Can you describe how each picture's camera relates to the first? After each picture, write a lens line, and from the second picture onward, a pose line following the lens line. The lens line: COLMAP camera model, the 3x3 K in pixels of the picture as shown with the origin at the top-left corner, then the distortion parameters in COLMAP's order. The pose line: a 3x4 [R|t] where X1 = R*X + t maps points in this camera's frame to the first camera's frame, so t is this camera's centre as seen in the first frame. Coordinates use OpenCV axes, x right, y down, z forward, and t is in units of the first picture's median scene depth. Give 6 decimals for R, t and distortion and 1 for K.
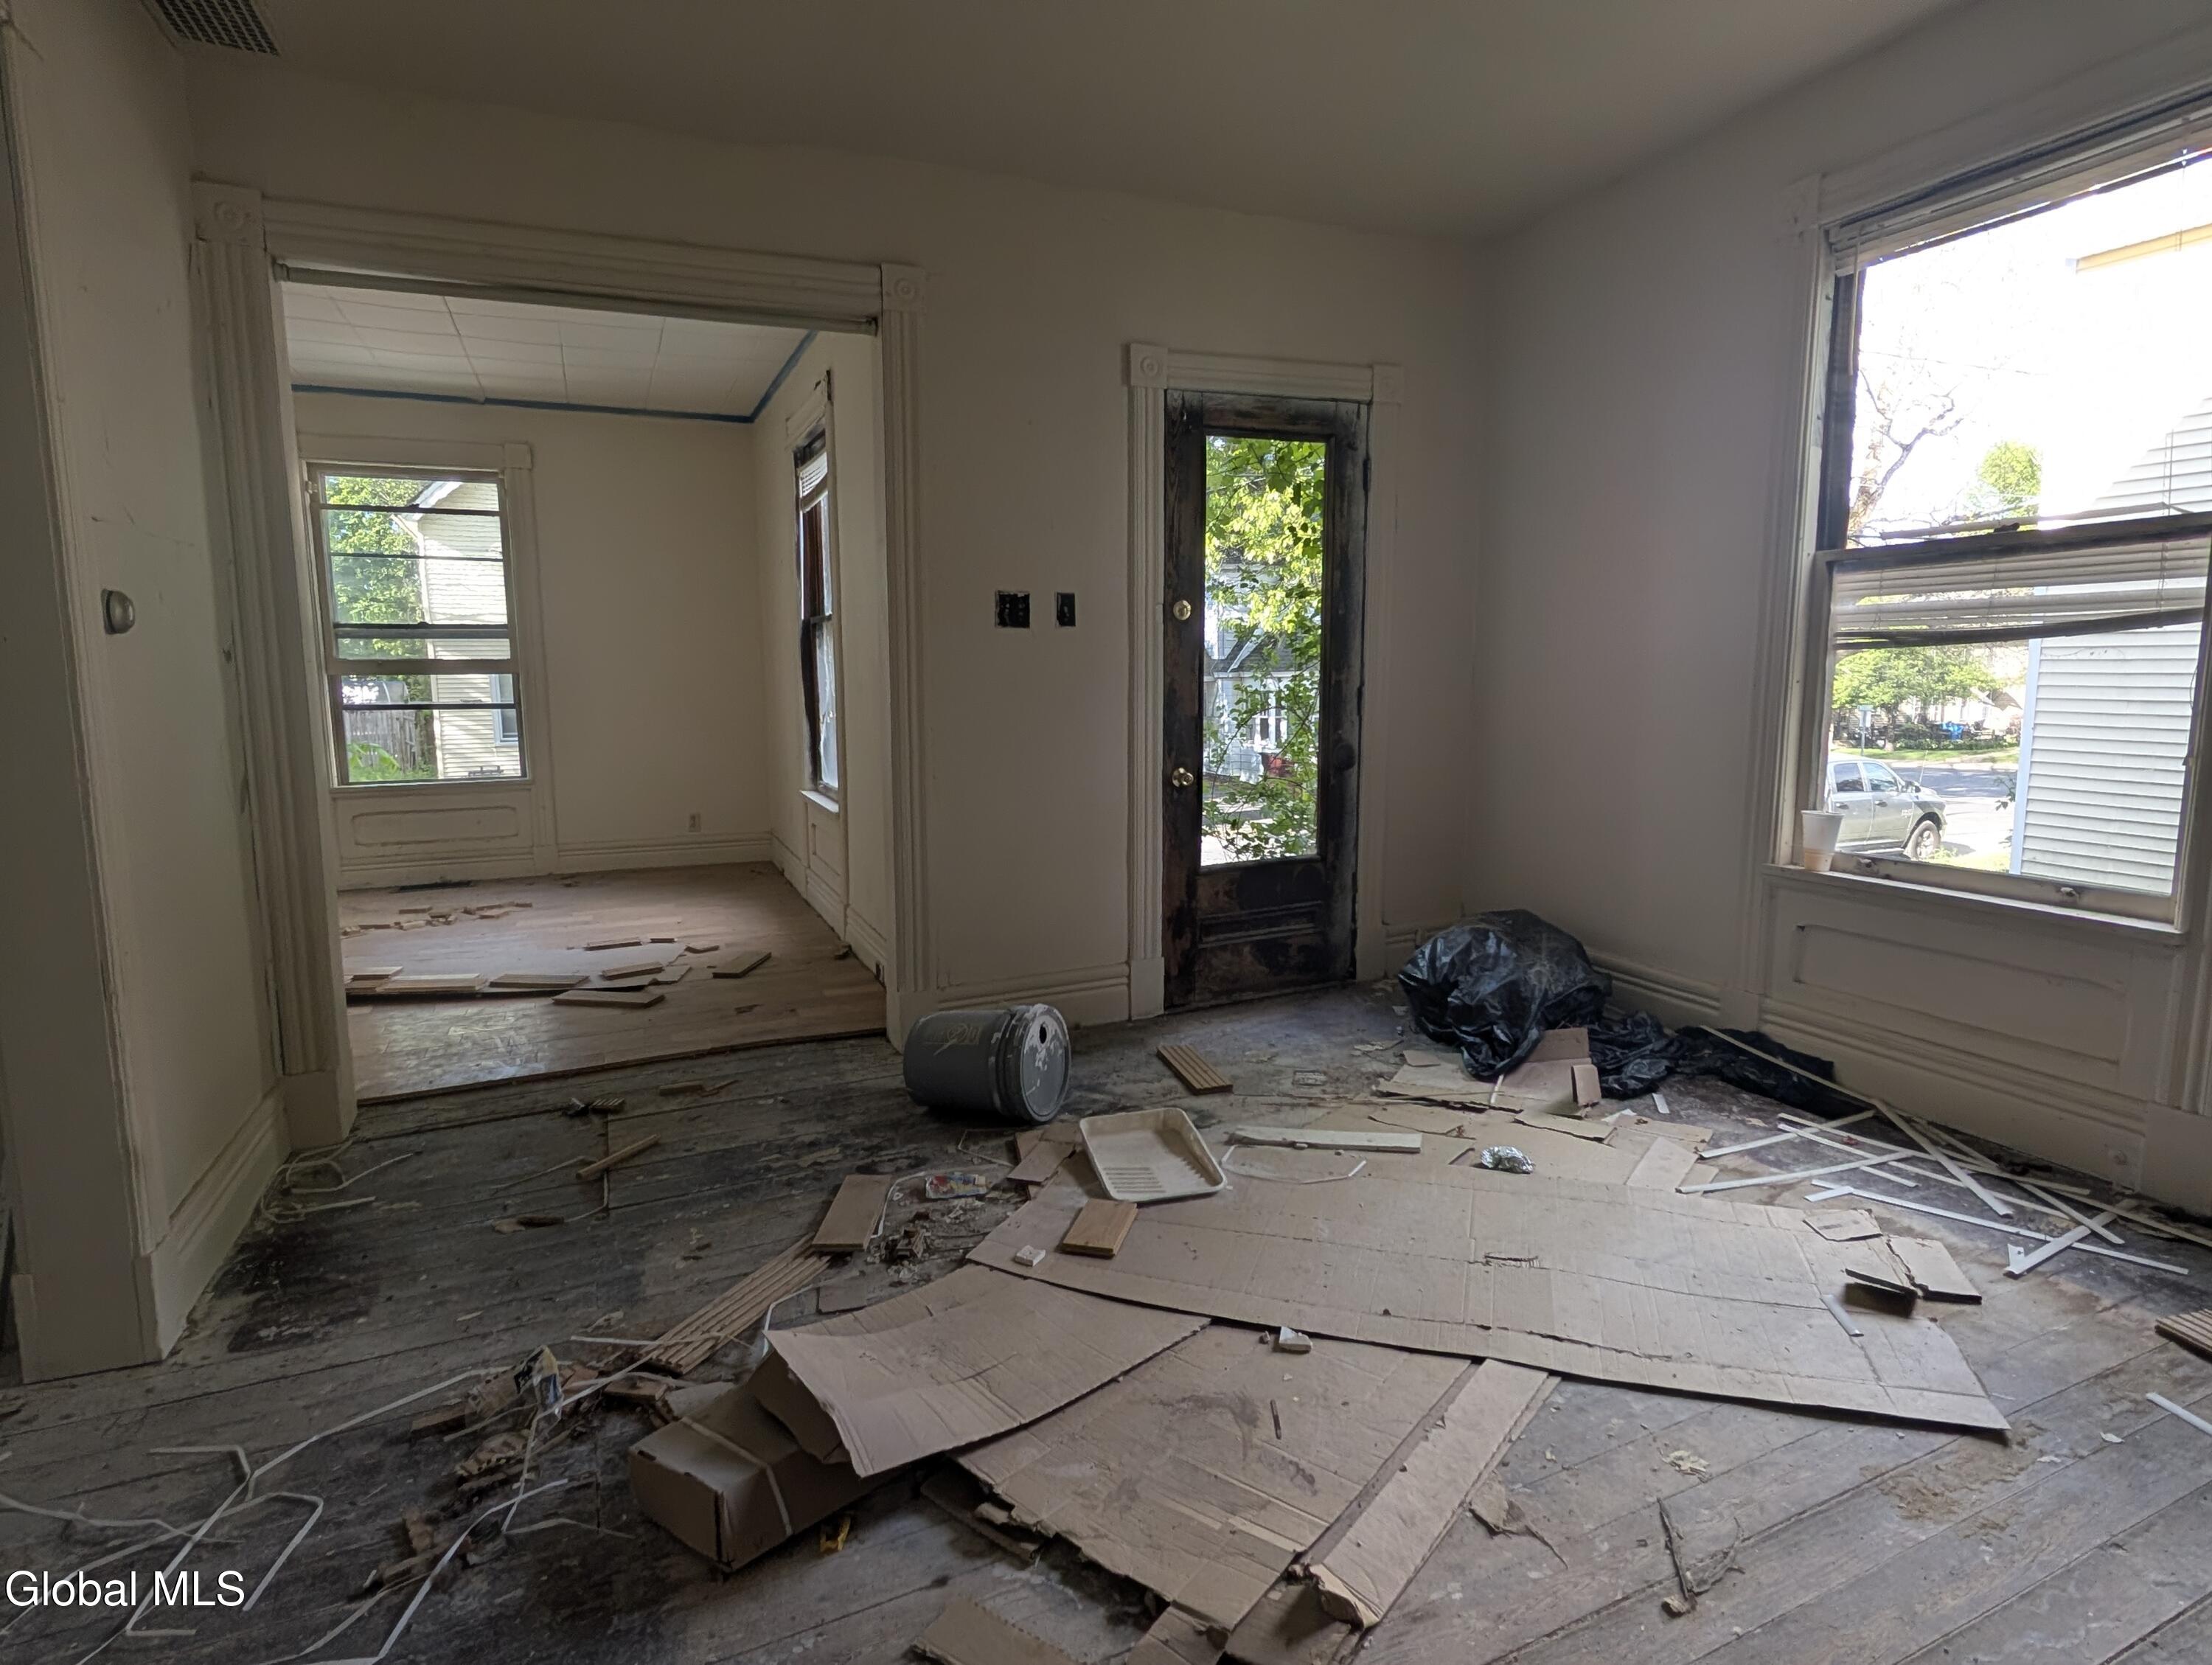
lens RADIAL K [[1168.6, 0, 1115.3], [0, 1168.6, 823.3], [0, 0, 1]] dist [0.001257, -0.000331]
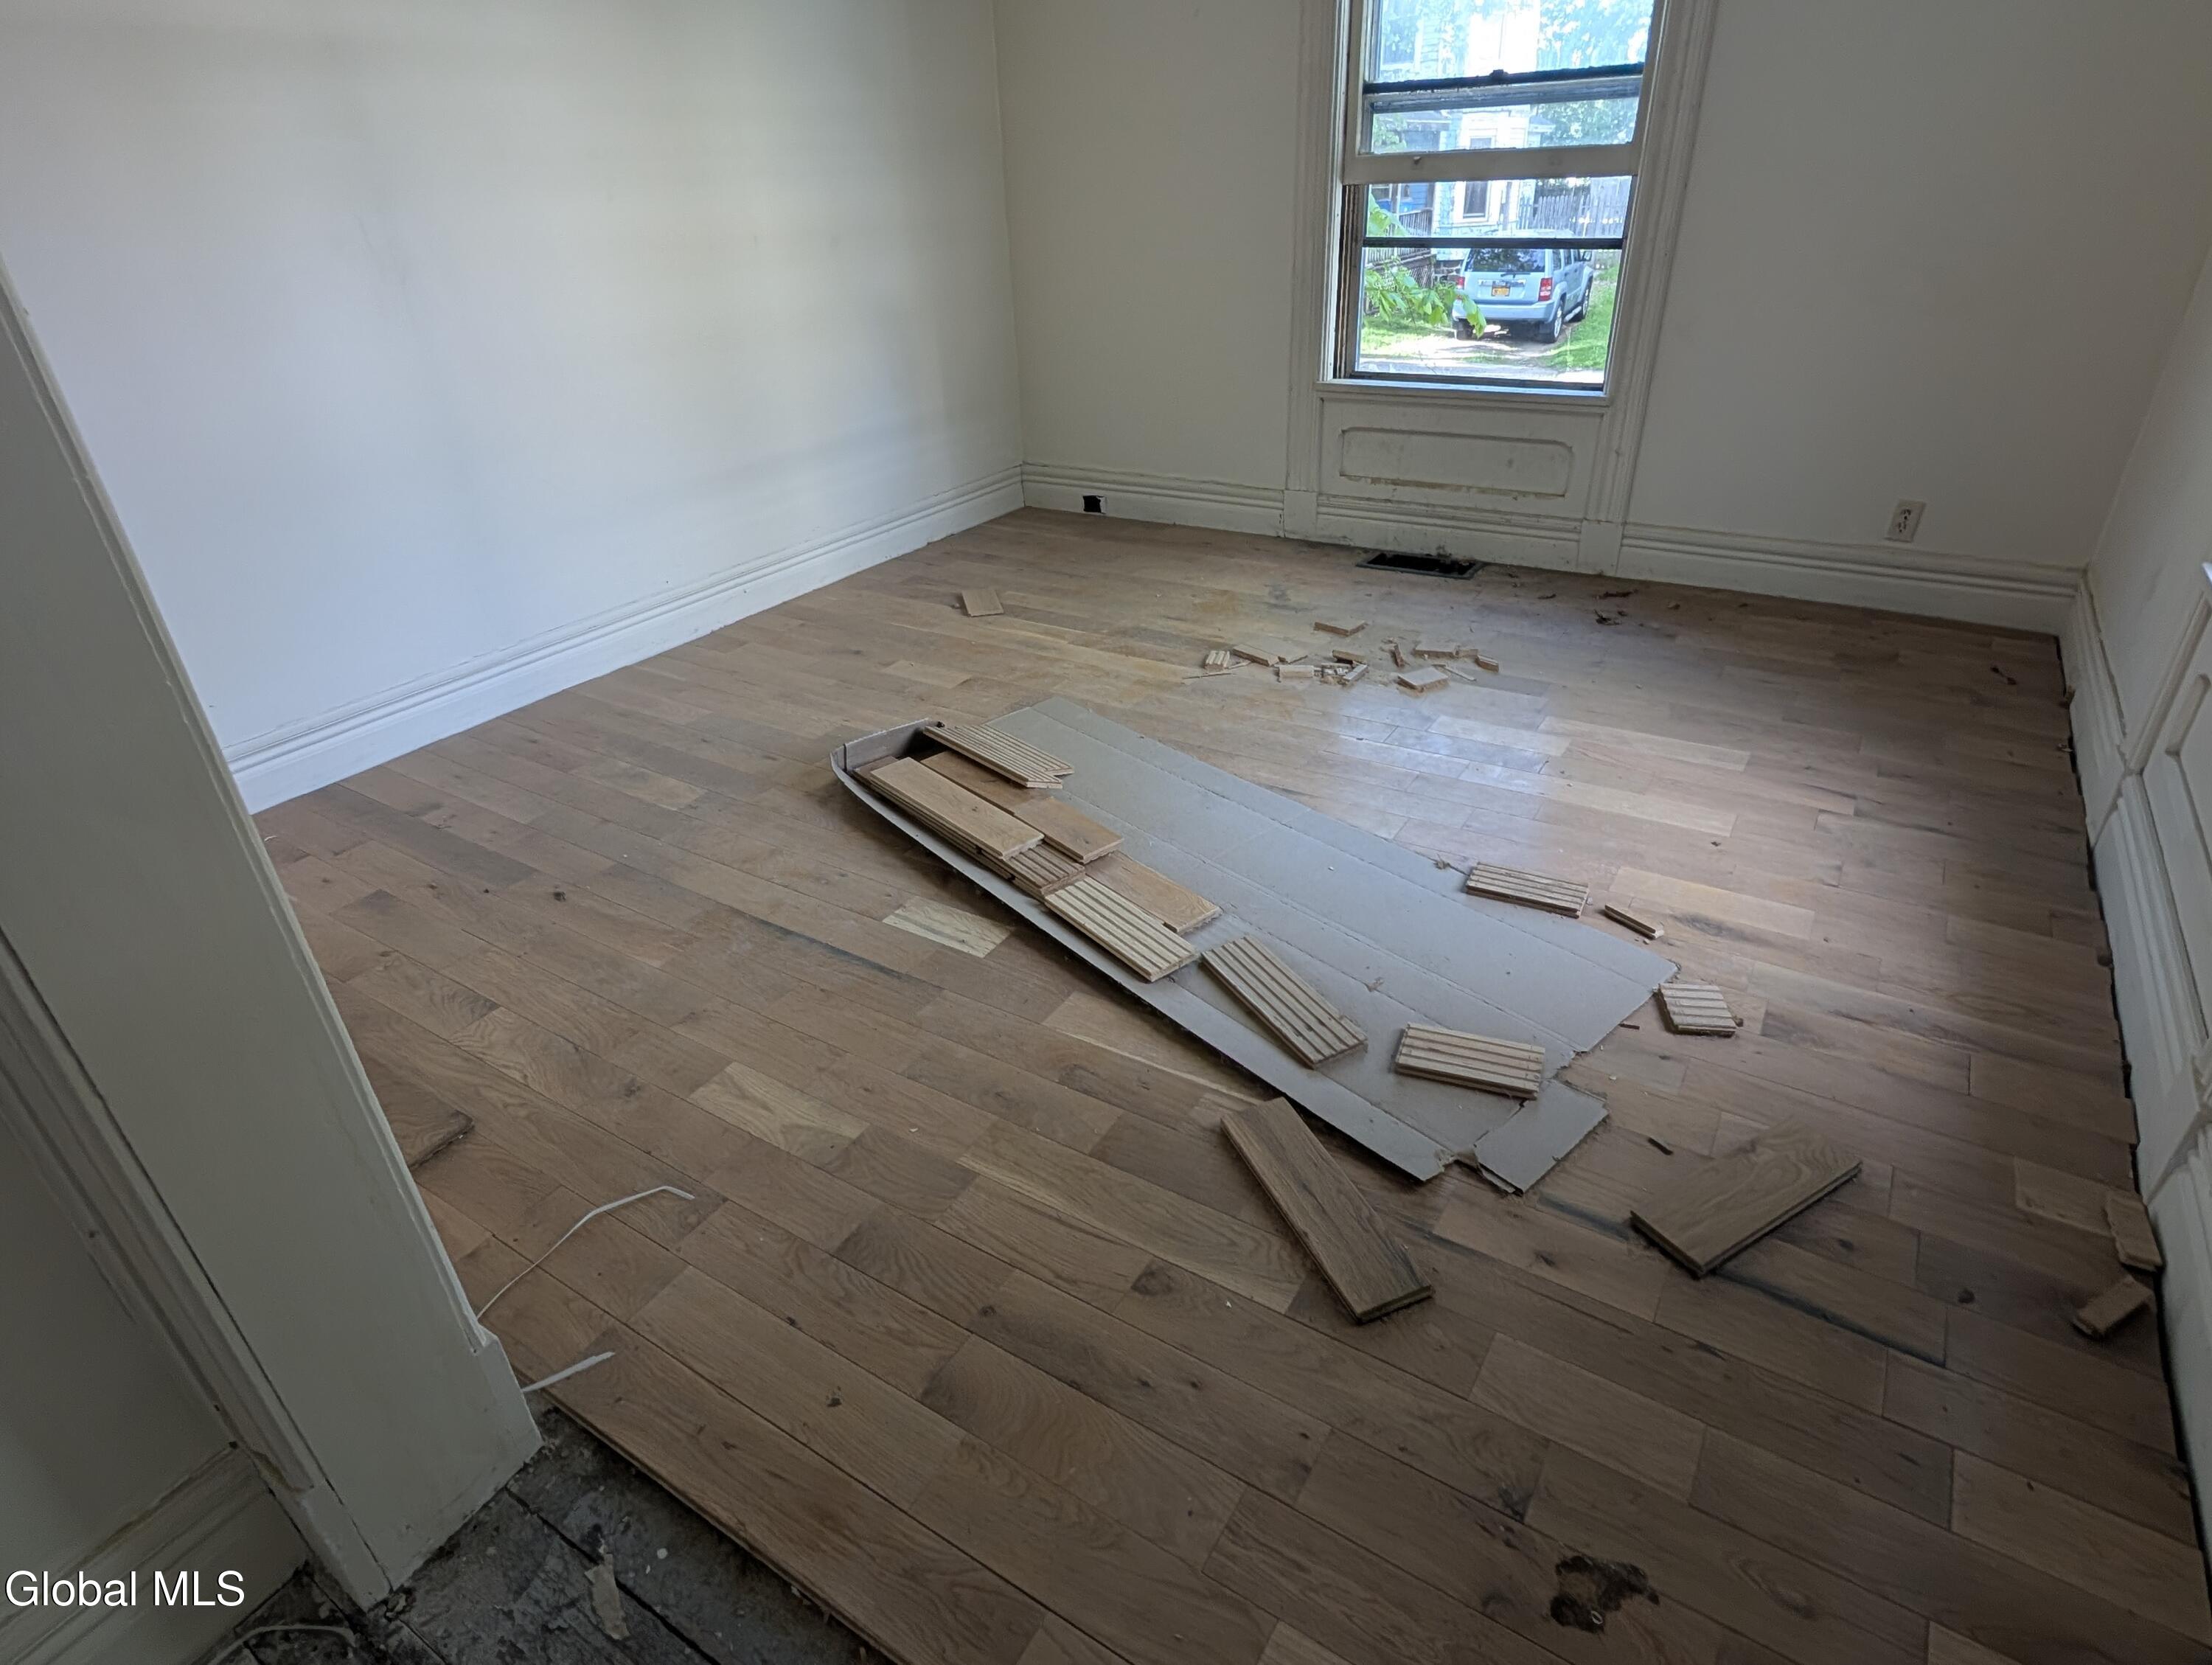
lens RADIAL K [[1168.6, 0, 1115.3], [0, 1168.6, 837.6], [0, 0, 1]] dist [0.001257, -0.000331]
pose [[0.562487, 0.403516, -0.721653, -0.155557], [-0.082223, 0.895794, 0.436799, -0.074938], [0.822708, -0.186357, 0.537051, 0.488832]]
